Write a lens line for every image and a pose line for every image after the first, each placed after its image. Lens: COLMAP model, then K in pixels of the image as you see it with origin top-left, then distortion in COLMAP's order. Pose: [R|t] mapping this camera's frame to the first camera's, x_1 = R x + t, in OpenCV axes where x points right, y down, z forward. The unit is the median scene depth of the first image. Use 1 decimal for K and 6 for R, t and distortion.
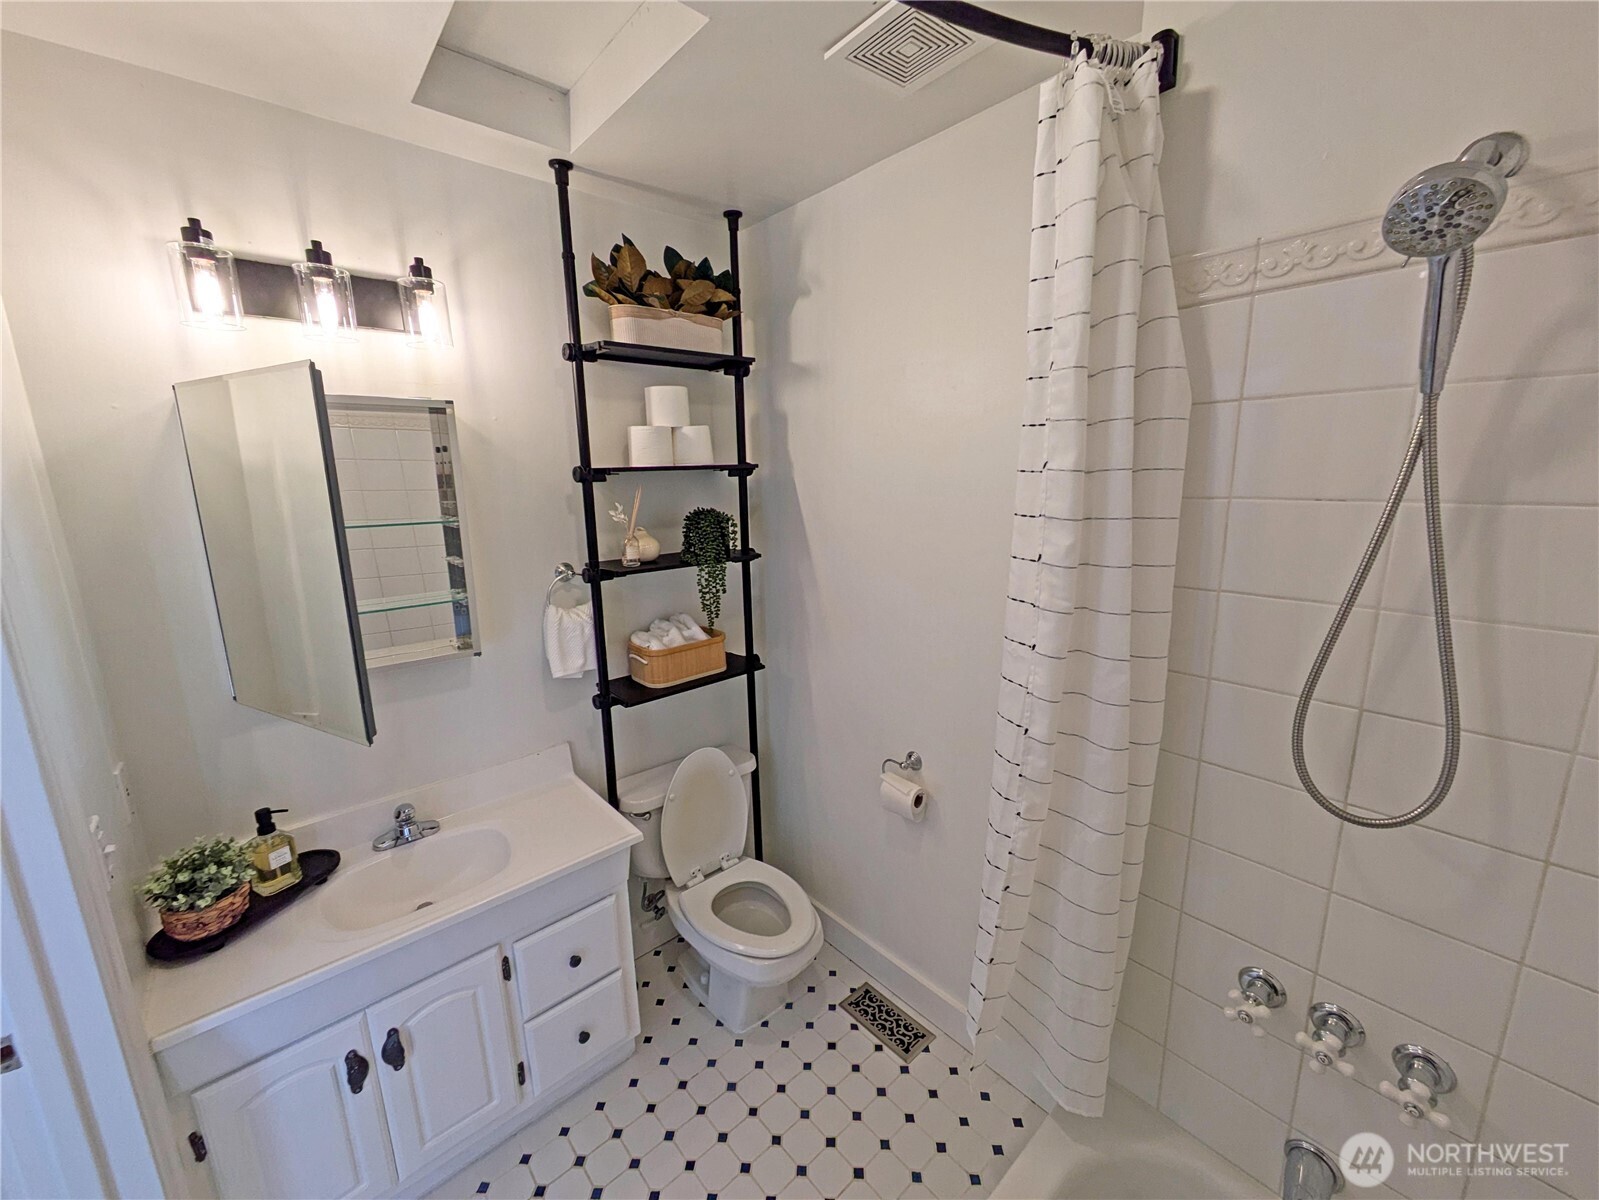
lens RADIAL K [[616.6, 0, 799.6], [0, 616.6, 607.5], [0, 0, 1]] dist [0.000044, 0.000768]
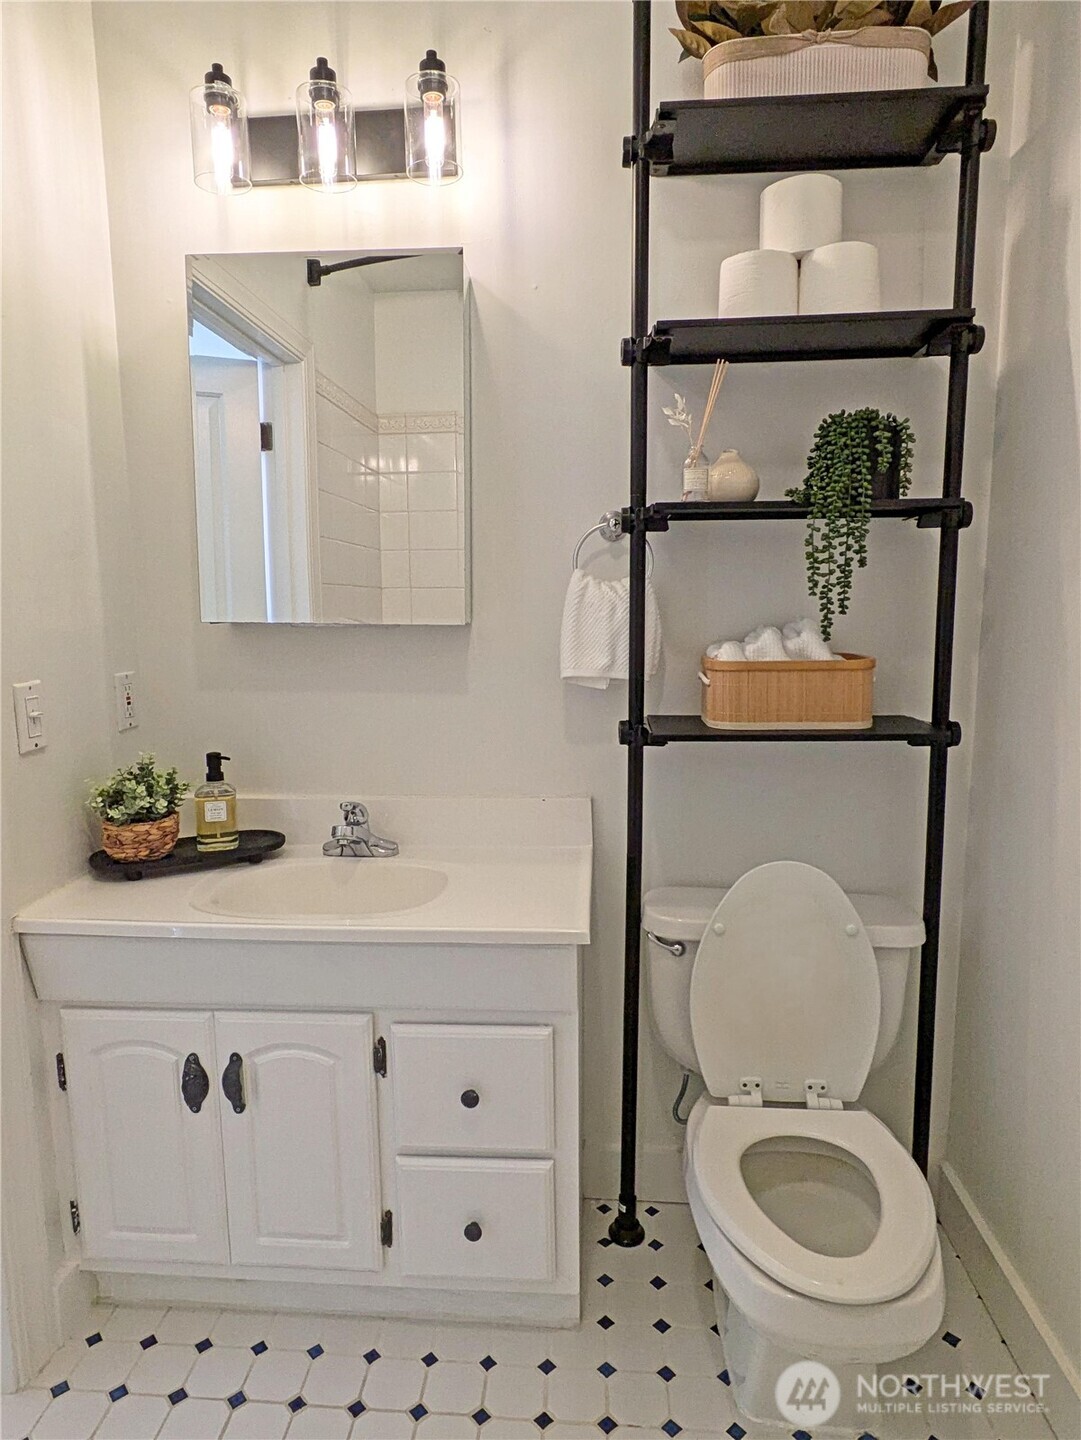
lens RADIAL K [[877.9, 0, 538.8], [0, 877.9, 722.5], [0, 0, 1]] dist [0.003575, -0.002177]
pose [[0.707352, 0.118277, -0.696896, 0.232819], [-0.158204, 0.987382, 0.007000, 0.155672], [0.688930, 0.105300, 0.717138, 0.320801]]
